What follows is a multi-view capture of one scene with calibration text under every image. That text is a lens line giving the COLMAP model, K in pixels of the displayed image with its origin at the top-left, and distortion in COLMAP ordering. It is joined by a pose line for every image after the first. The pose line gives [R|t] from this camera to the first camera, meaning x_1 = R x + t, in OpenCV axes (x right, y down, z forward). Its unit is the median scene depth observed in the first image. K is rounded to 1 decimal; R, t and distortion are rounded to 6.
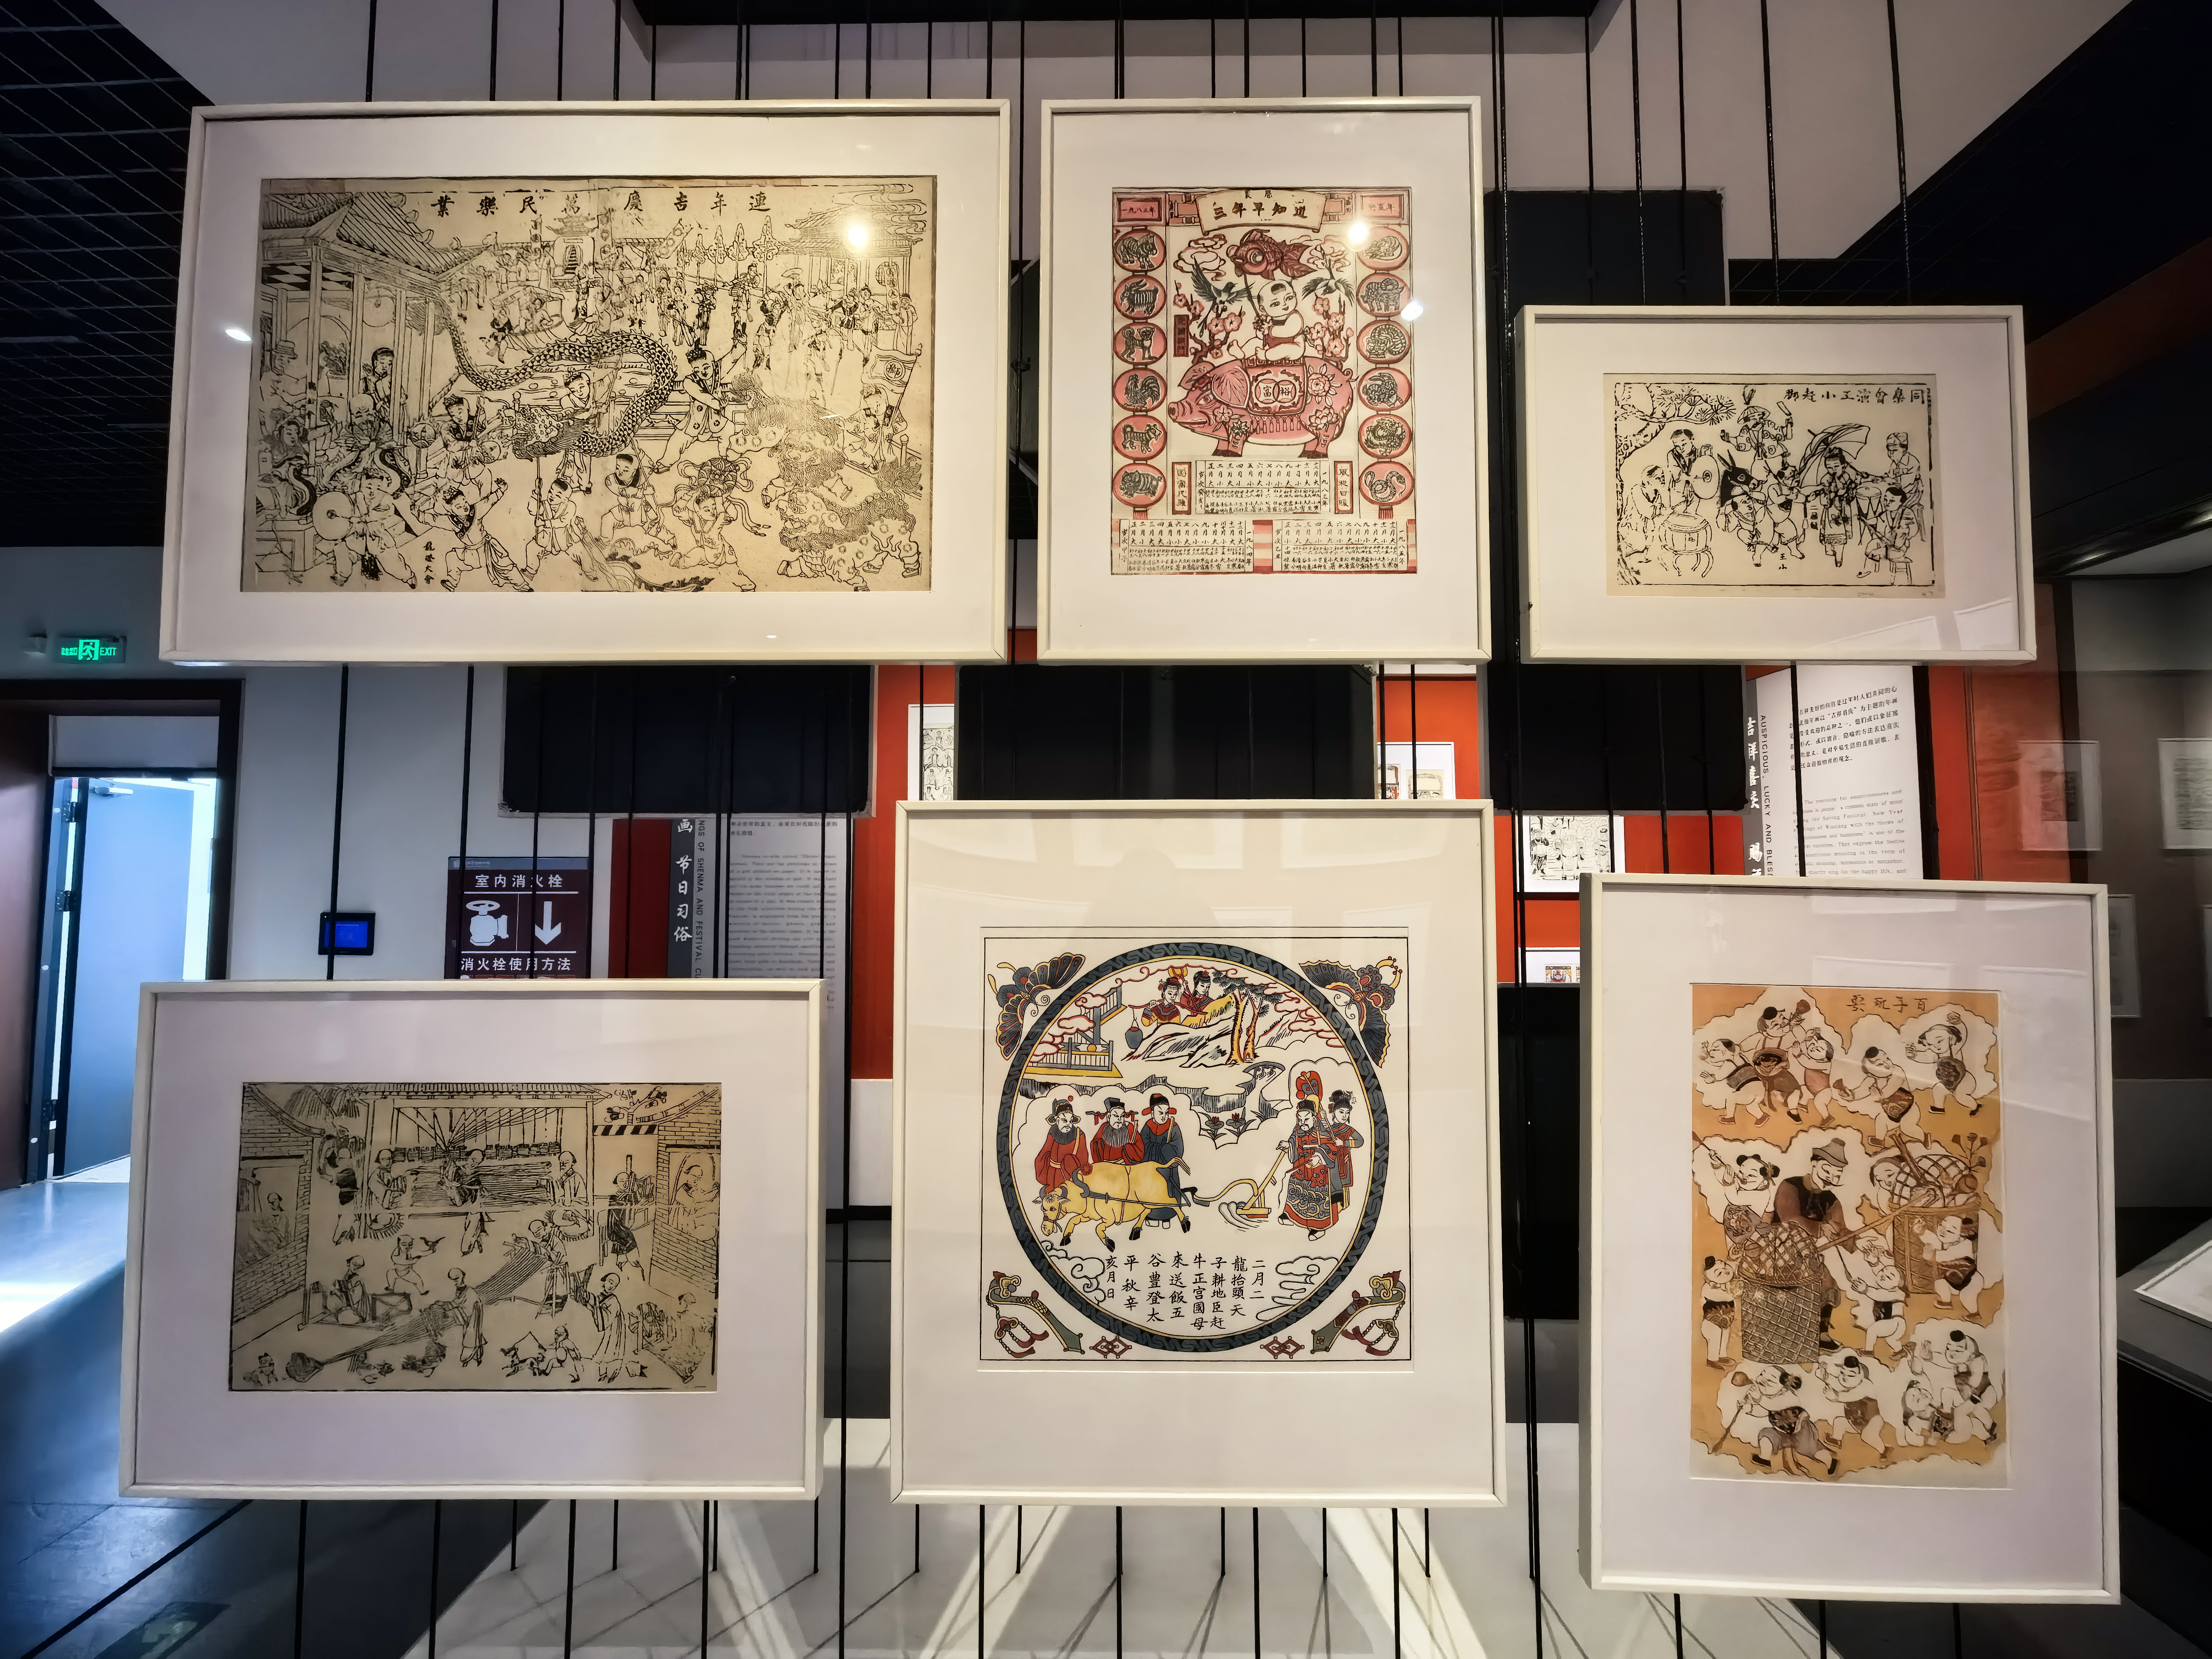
lens RADIAL K [[887.3, 0, 1107.3], [0, 887.3, 827.9], [0, 0, 1]] dist [-0.002905, 0.002040]
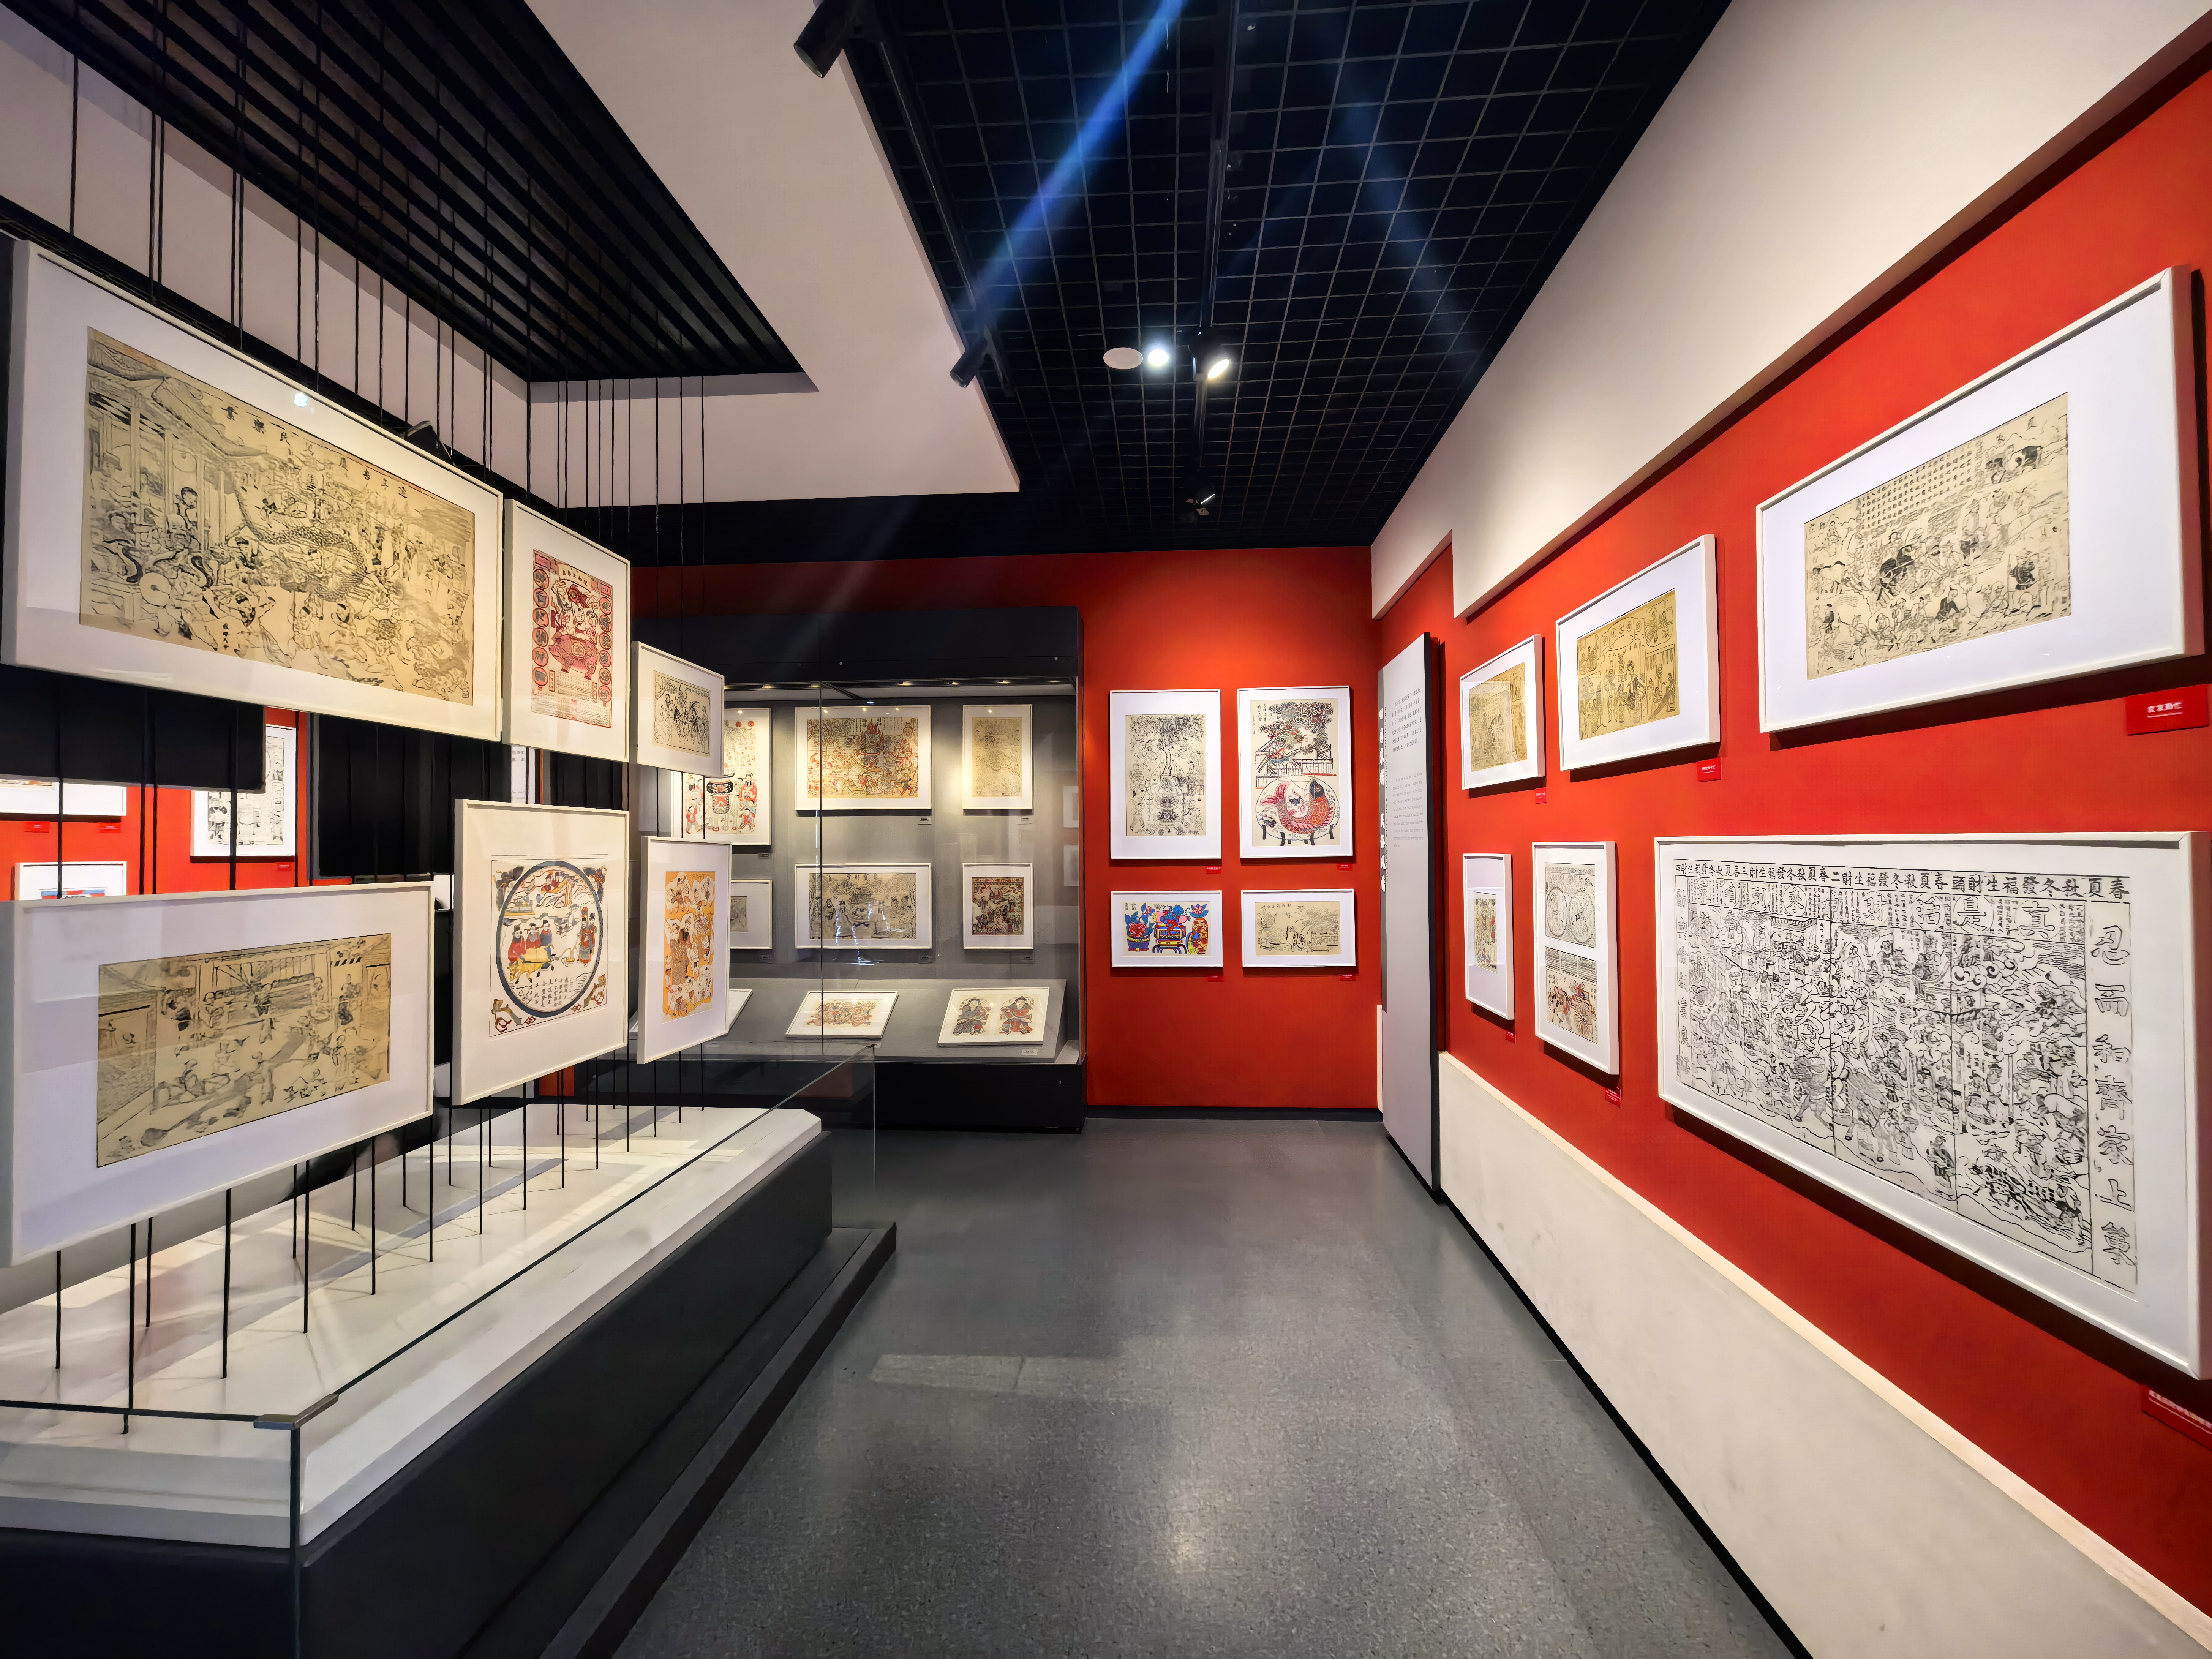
lens RADIAL K [[887.3, 0, 1104.2], [0, 887.3, 833.1], [0, 0, 1]] dist [-0.002905, 0.002040]
pose [[0.070894, 0.017890, 0.997323, -2.357554], [-0.043187, 0.998957, -0.014849, 0.017762], [-0.996549, -0.042019, 0.071592, -0.773353]]
